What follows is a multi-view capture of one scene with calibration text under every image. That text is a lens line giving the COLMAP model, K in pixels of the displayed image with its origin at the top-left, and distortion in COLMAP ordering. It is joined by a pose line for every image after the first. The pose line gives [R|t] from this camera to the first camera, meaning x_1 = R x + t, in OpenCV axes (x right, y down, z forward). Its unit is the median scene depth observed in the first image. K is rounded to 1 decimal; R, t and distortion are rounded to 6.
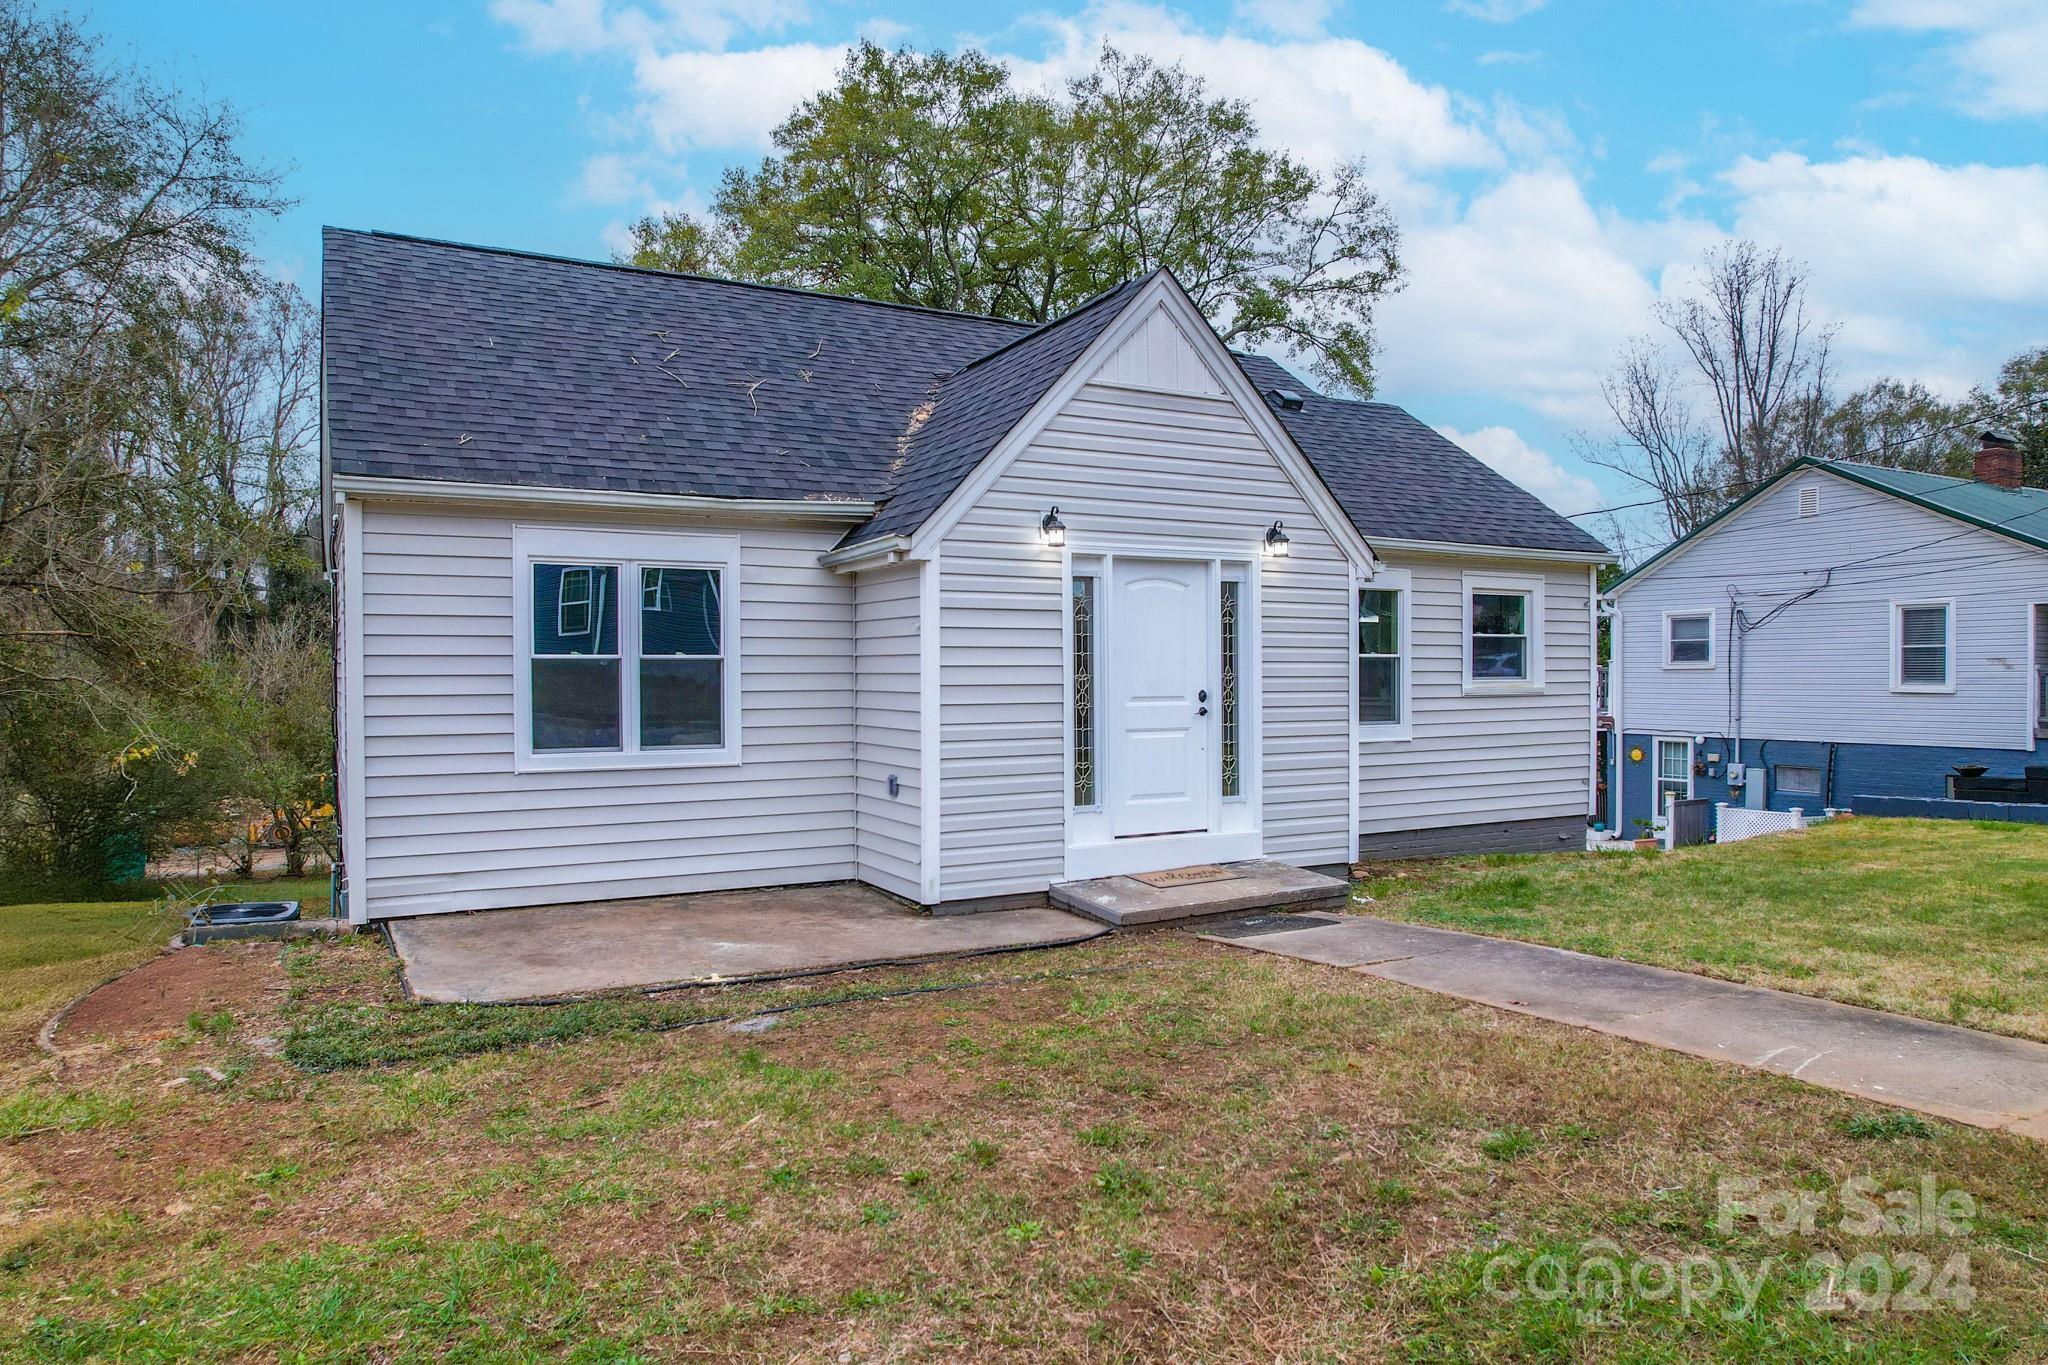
lens RADIAL K [[1304.3, 0, 1027.4], [0, 1304.3, 706.2], [0, 0, 1]] dist [-0.085866, 0.077432]
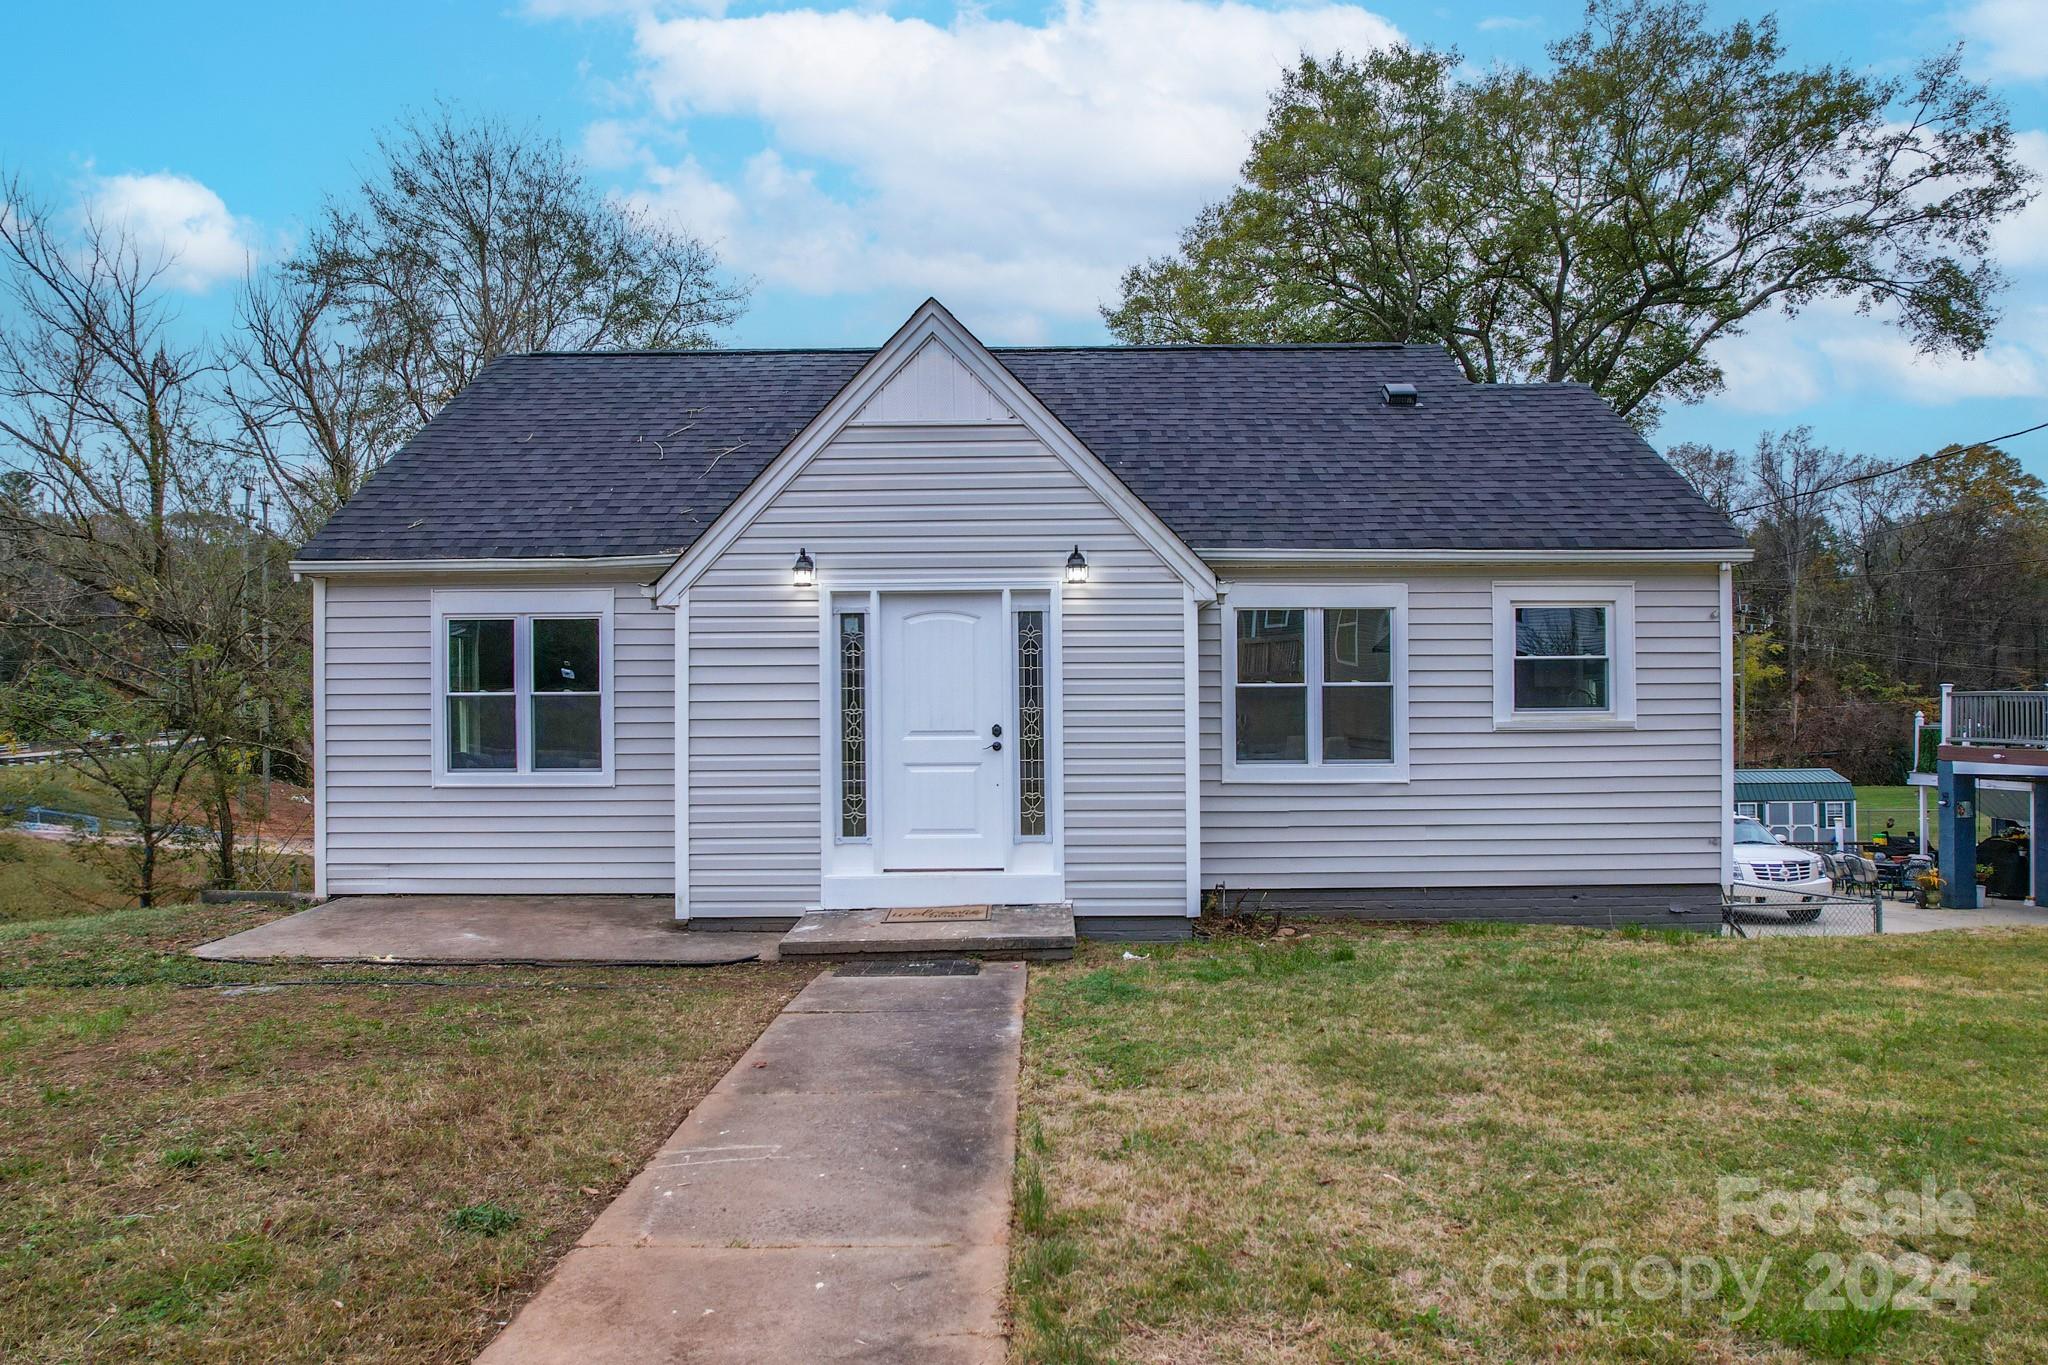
lens RADIAL K [[1304.3, 0, 1027.4], [0, 1304.3, 706.2], [0, 0, 1]] dist [-0.085866, 0.077432]
pose [[0.873414, 0.000203, -0.486979, 0.621969], [-0.008346, 0.999859, -0.014552, -0.011964], [0.486908, 0.016774, 0.873292, 0.162311]]
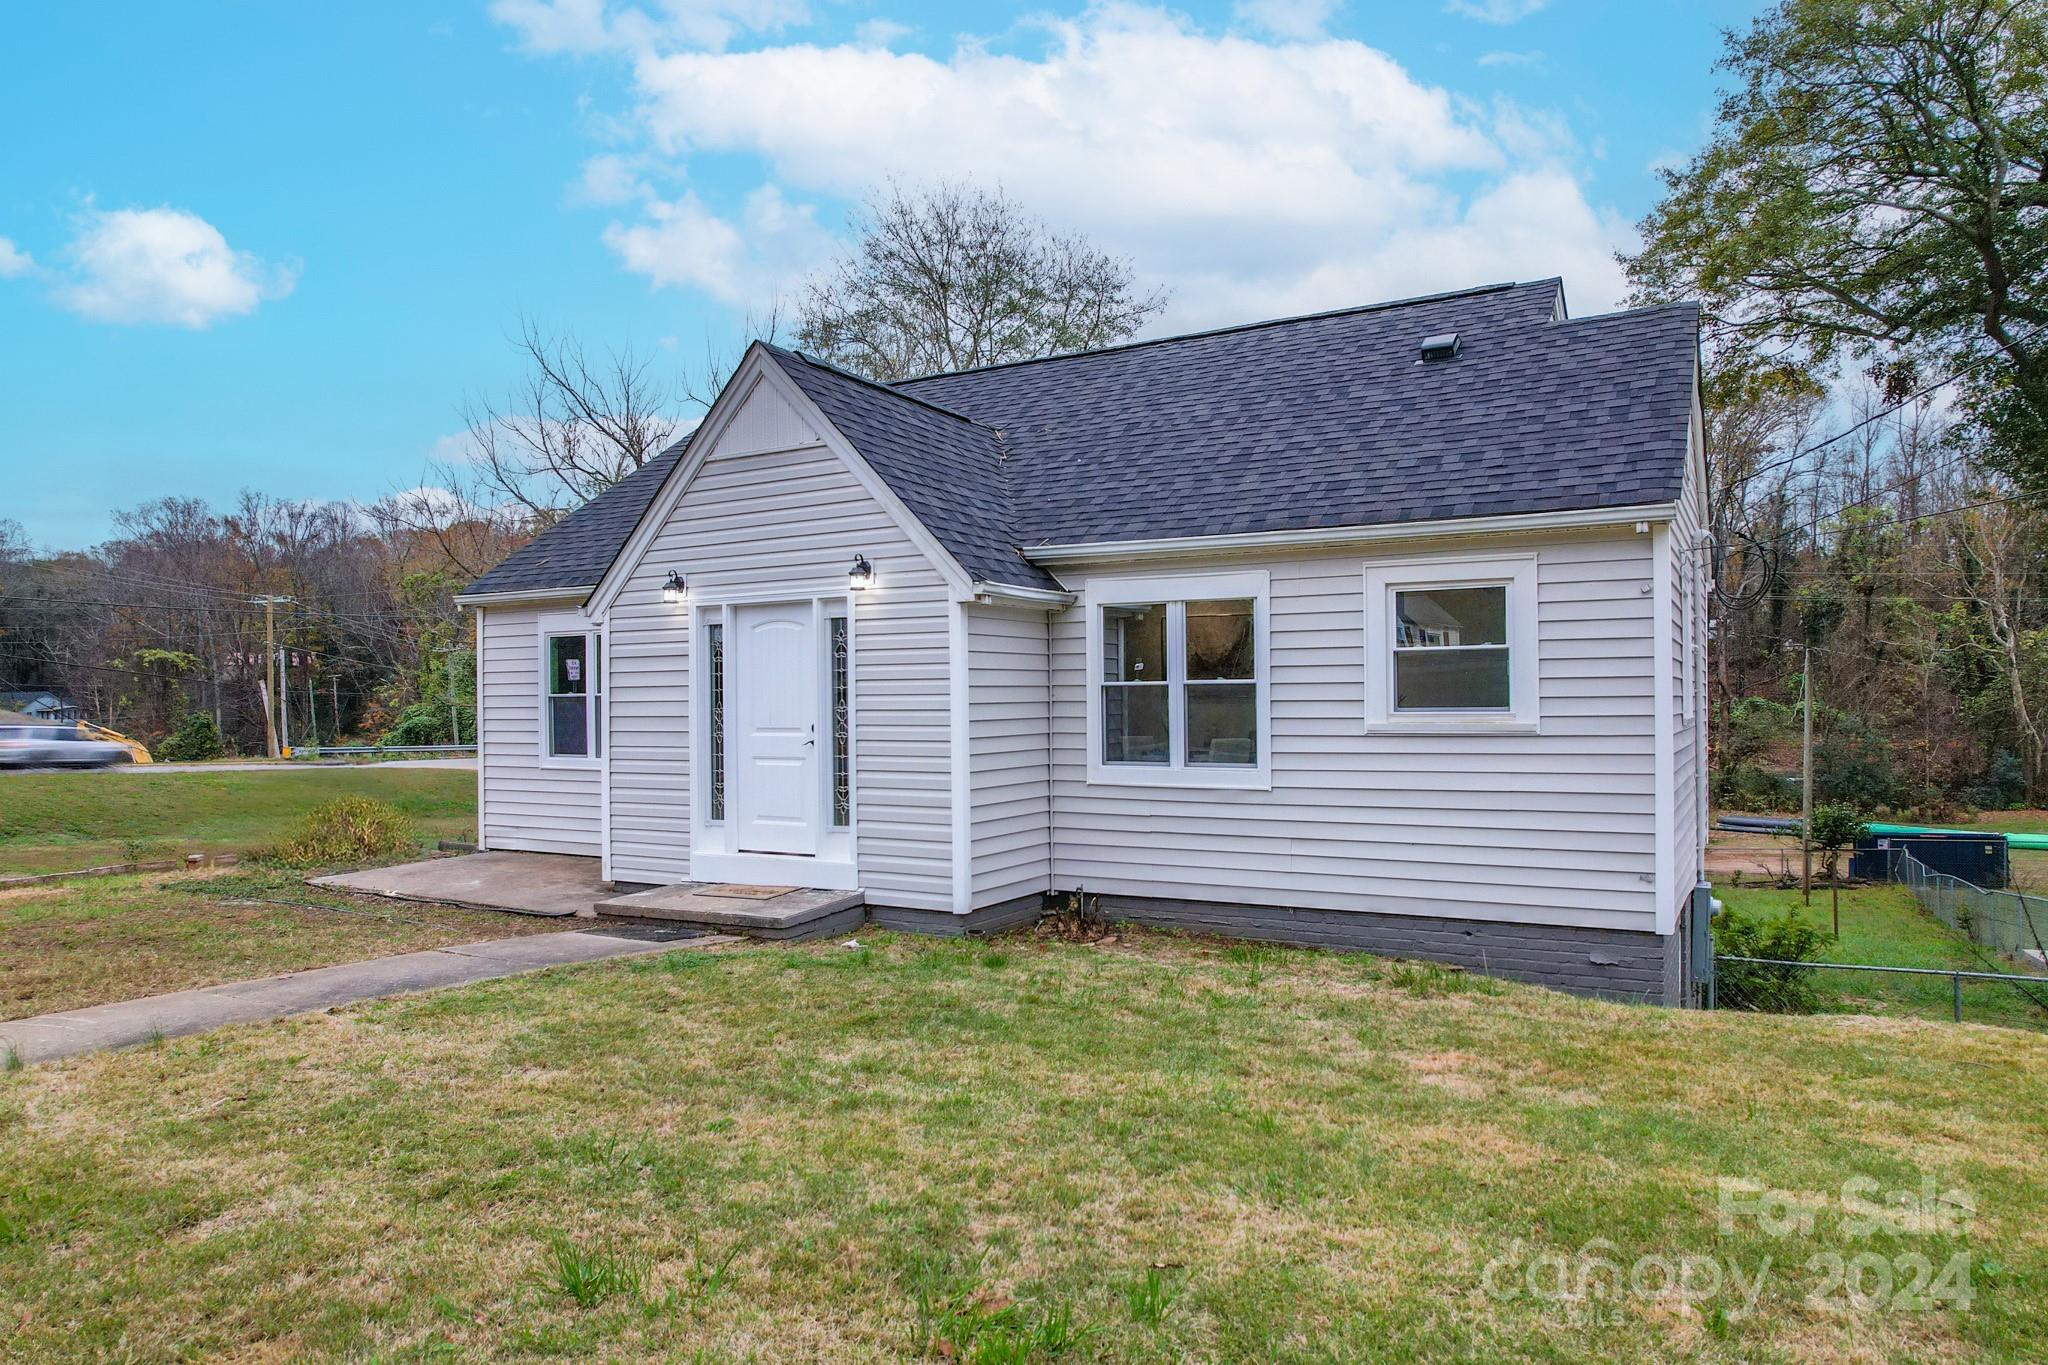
lens RADIAL K [[1304.3, 0, 1027.4], [0, 1304.3, 706.2], [0, 0, 1]] dist [-0.085866, 0.077432]
pose [[0.517123, 0.003864, -0.855902, 1.118368], [-0.012797, 0.999913, -0.003218, -0.024245], [0.855815, 0.012617, 0.517128, 0.596385]]
